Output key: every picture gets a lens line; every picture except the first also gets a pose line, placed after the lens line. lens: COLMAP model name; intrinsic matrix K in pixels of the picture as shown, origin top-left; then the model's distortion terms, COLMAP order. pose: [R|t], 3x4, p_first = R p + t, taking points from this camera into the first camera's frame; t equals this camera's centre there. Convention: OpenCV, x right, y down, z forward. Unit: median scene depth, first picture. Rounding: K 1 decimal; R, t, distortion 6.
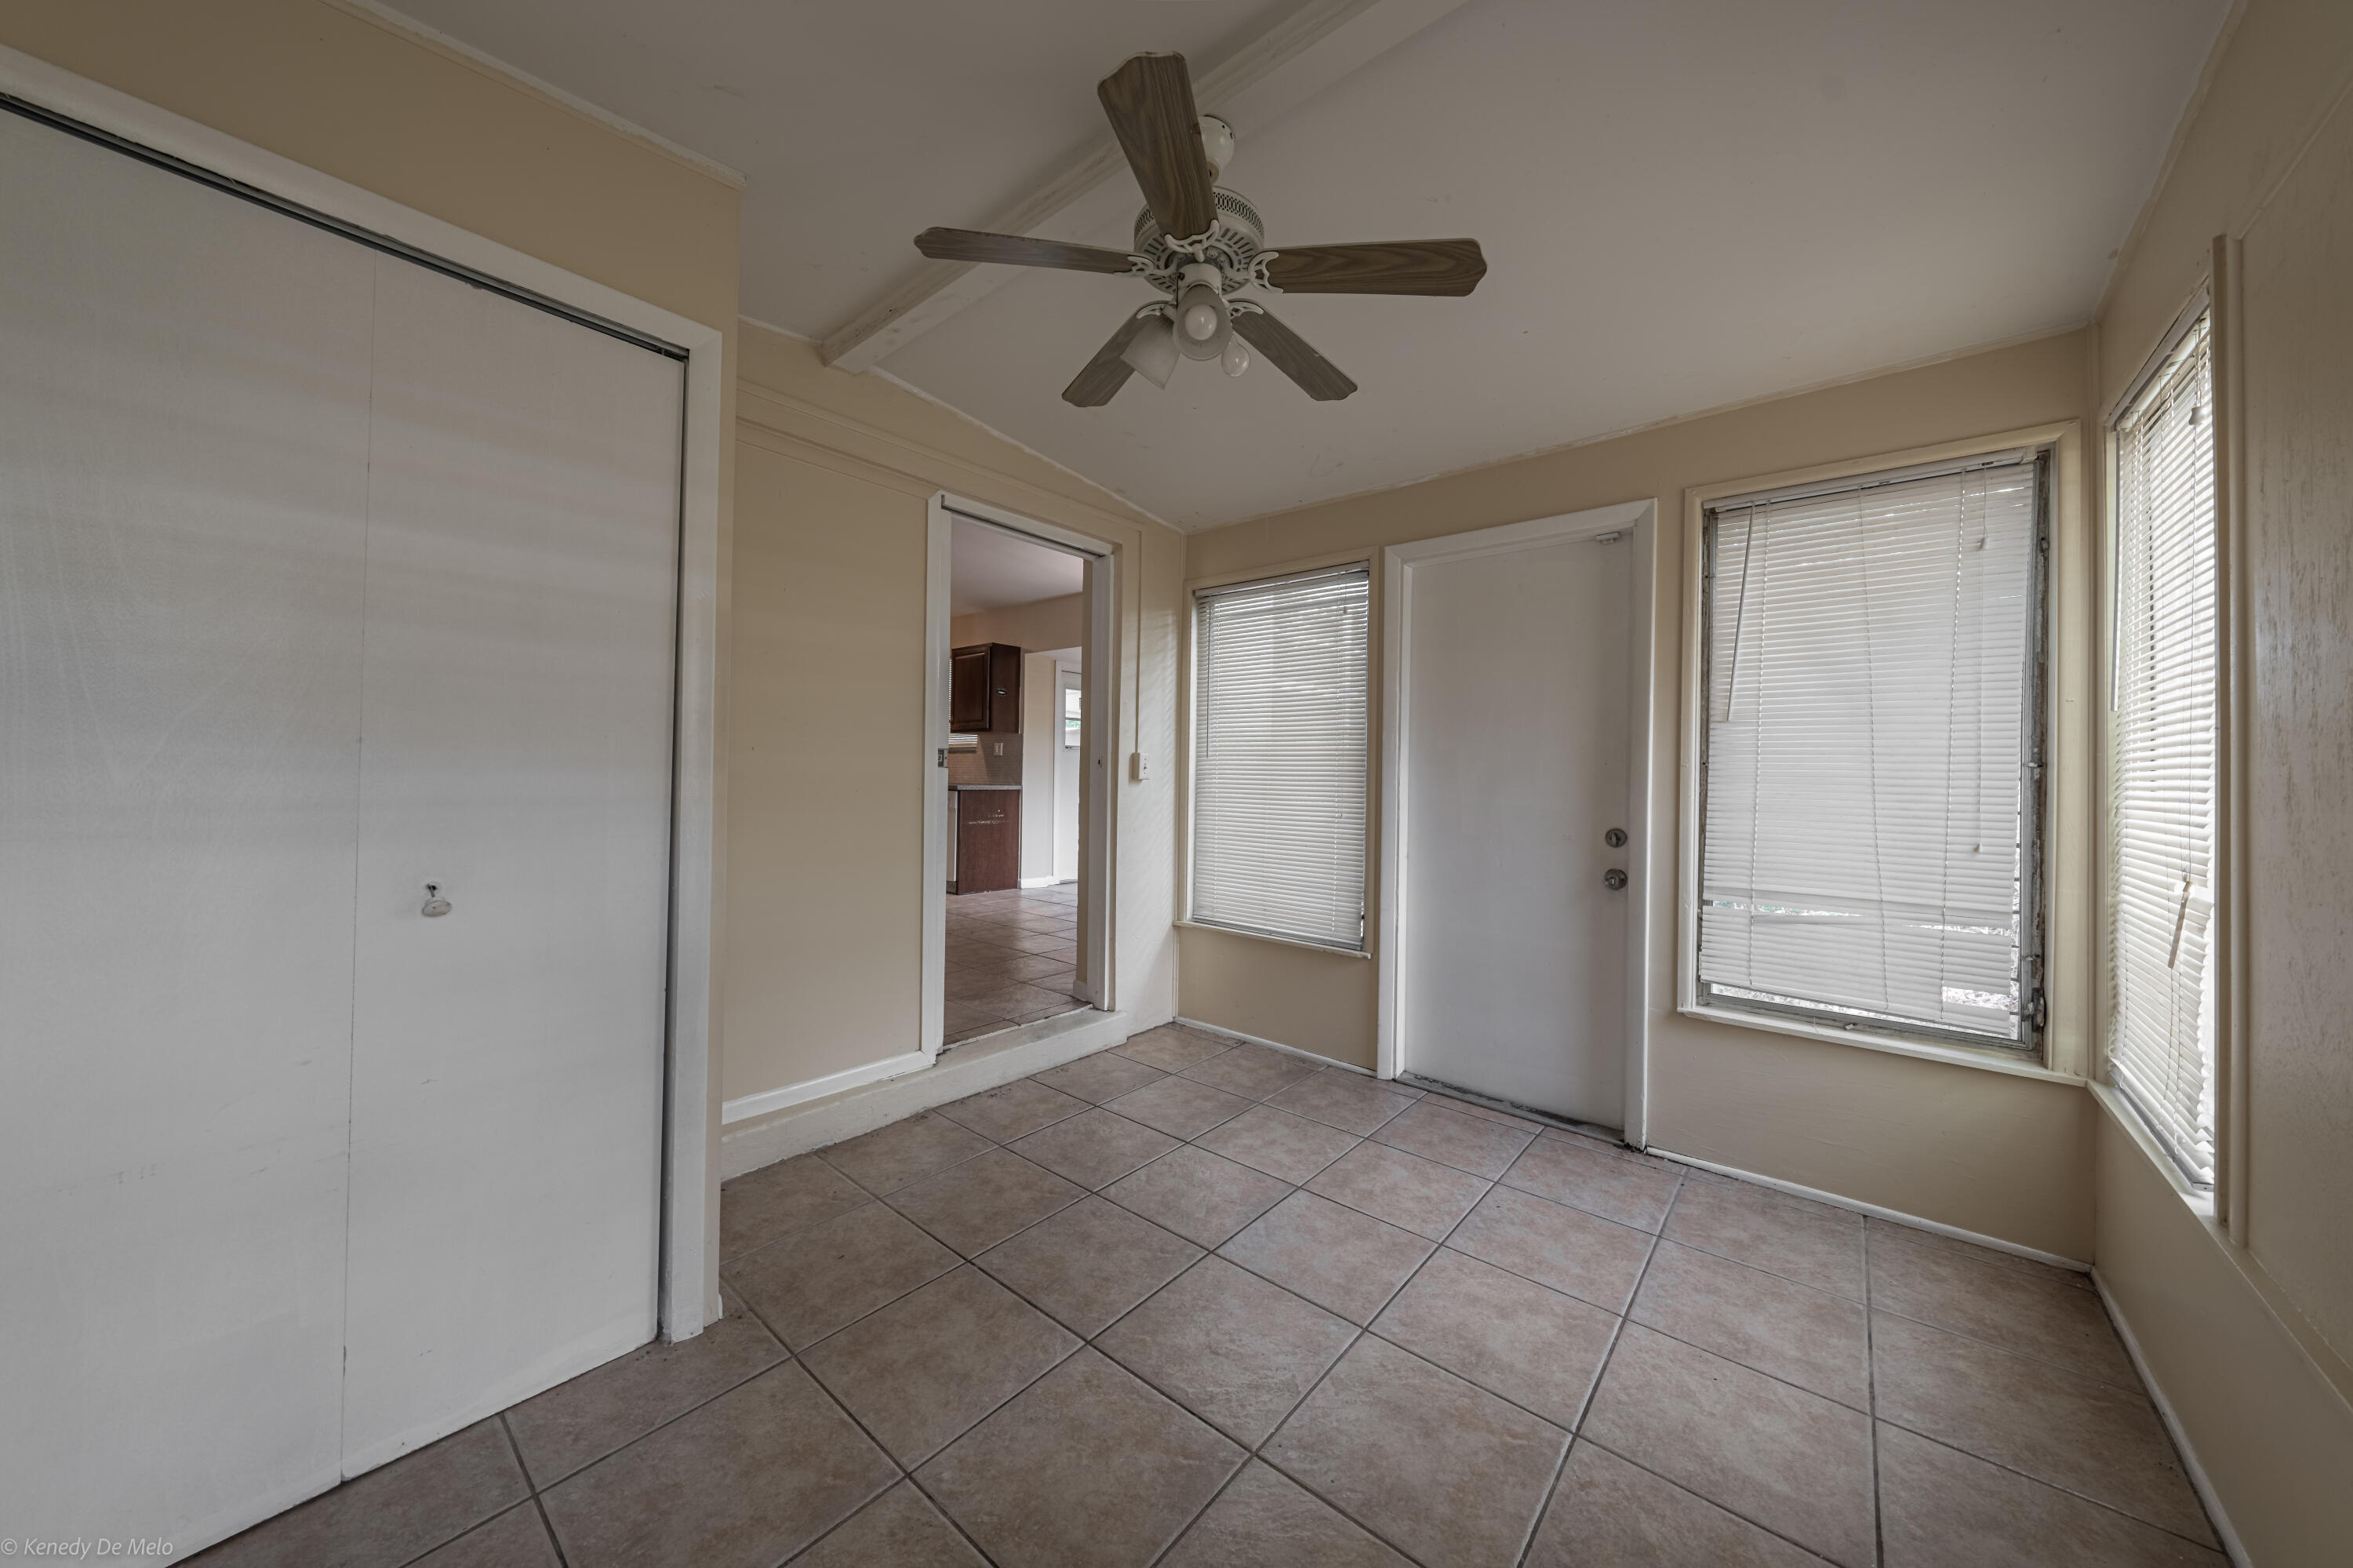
lens RADIAL K [[796.4, 0, 1178.4], [0, 796.4, 774.3], [0, 0, 1]] dist [-0.001219, 0.000058]
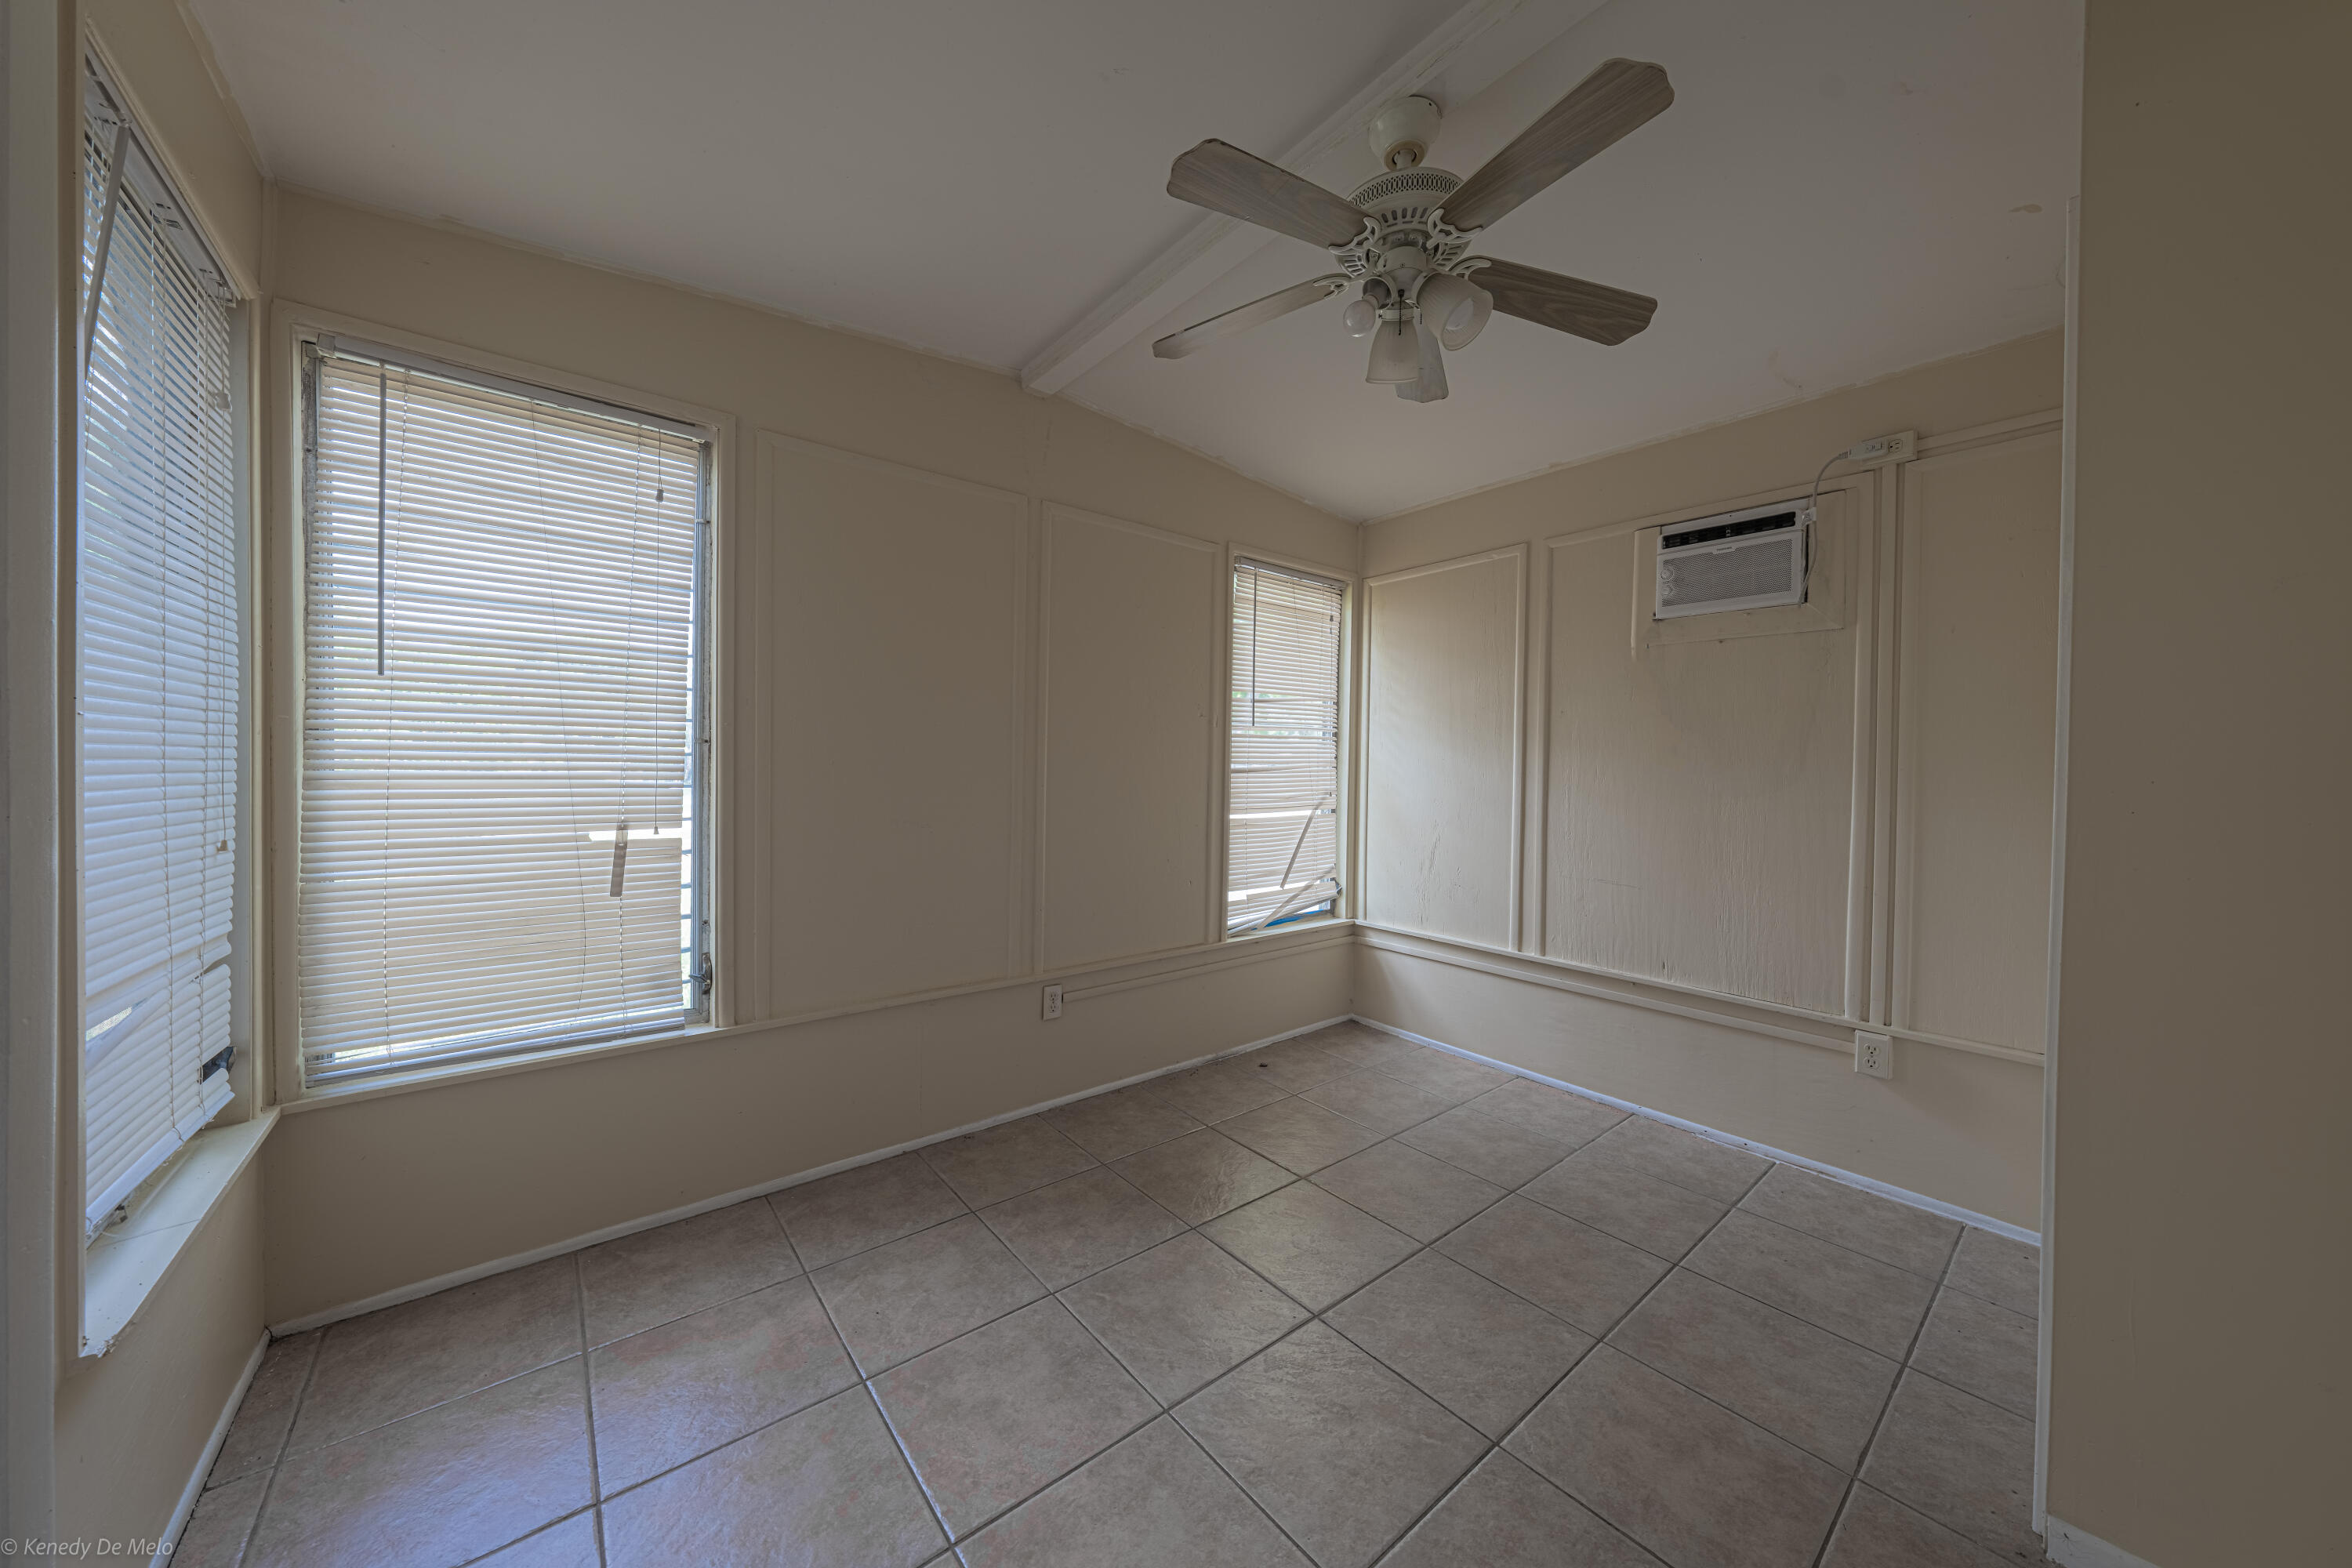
lens RADIAL K [[796.0, 0, 1177.9], [0, 796.0, 774.3], [0, 0, 1]] dist [-0.001219, 0.000058]
pose [[-0.980800, -0.032468, 0.192294, 0.082862], [-0.030400, 0.999444, 0.013695, -0.006181], [-0.192632, 0.007586, -0.981242, 1.943513]]
